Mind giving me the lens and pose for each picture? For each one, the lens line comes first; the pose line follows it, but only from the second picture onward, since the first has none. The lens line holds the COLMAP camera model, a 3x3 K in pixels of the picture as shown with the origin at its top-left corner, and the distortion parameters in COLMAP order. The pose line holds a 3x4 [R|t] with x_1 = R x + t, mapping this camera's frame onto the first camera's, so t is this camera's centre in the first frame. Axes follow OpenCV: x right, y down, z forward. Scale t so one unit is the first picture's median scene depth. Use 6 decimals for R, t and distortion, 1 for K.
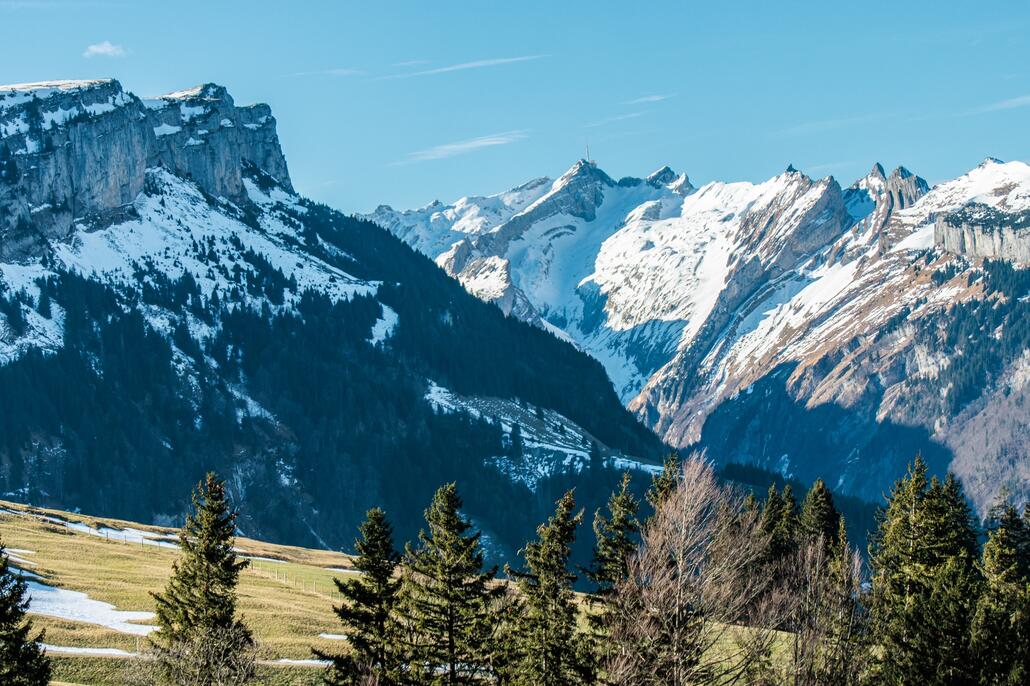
lens RADIAL K [[2819.4, 0, 515.0], [0, 2819.4, 343.0], [0, 0, 1]] dist [0.003010, 0.353369]
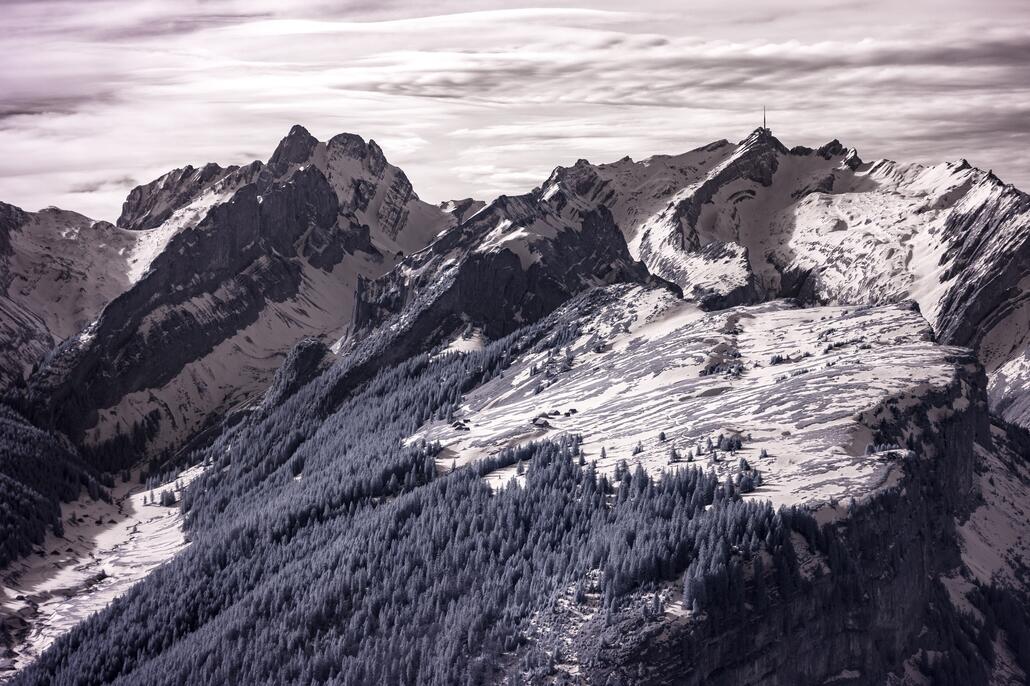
lens RADIAL K [[2571.4, 0, 515.0], [0, 2571.4, 343.0], [0, 0, 1]] dist [-0.078373, -0.048938]
pose [[0.997224, 0.068567, 0.029030, -0.113754], [-0.070435, 0.995117, 0.069145, -0.052995], [-0.024147, -0.070998, 0.997184, 0.000927]]
